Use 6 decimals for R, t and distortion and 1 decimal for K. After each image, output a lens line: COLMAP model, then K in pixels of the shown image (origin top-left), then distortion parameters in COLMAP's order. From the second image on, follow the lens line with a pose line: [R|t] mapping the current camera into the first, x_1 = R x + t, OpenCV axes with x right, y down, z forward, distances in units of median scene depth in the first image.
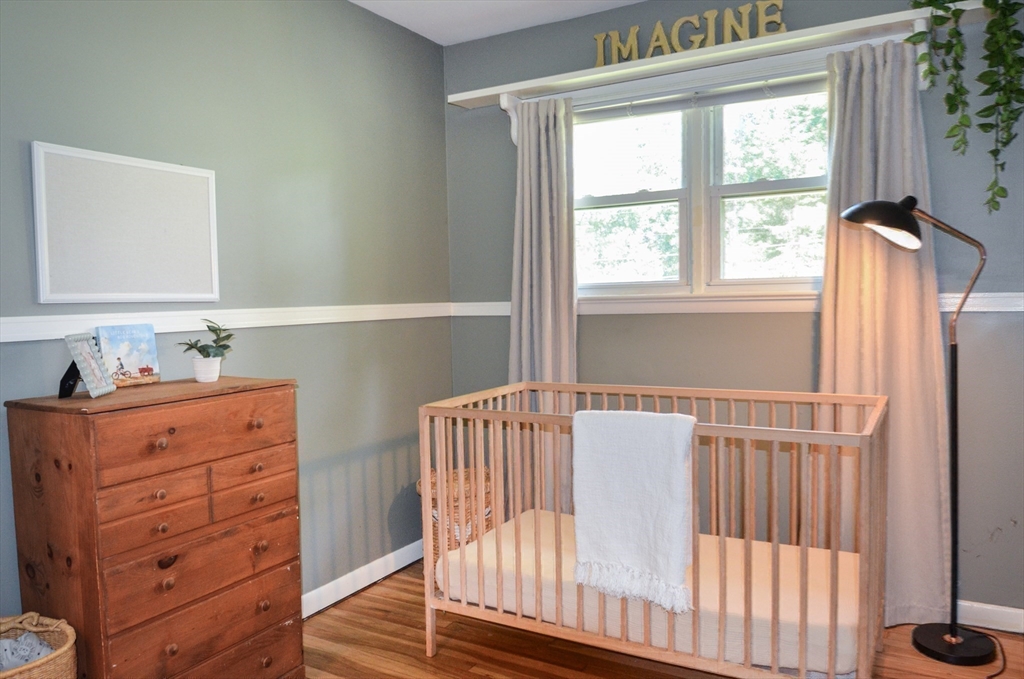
lens RADIAL K [[756.1, 0, 508.5], [0, 756.1, 343.7], [0, 0, 1]] dist [-0.003656, -0.037073]
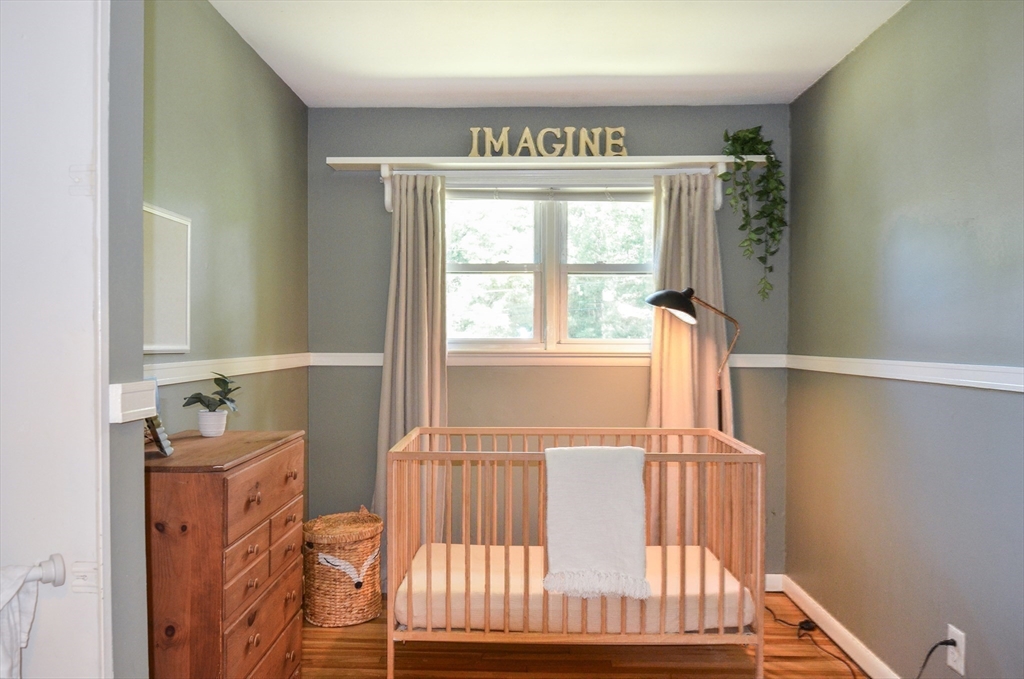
lens RADIAL K [[745.9, 0, 508.1], [0, 745.9, 339.6], [0, 0, 1]] dist [0.016679, -0.050684]
pose [[0.875307, 0.024104, 0.482967, -0.421127], [0.007195, 0.997997, -0.062849, -0.007413], [-0.483514, 0.058487, 0.873380, -0.025534]]
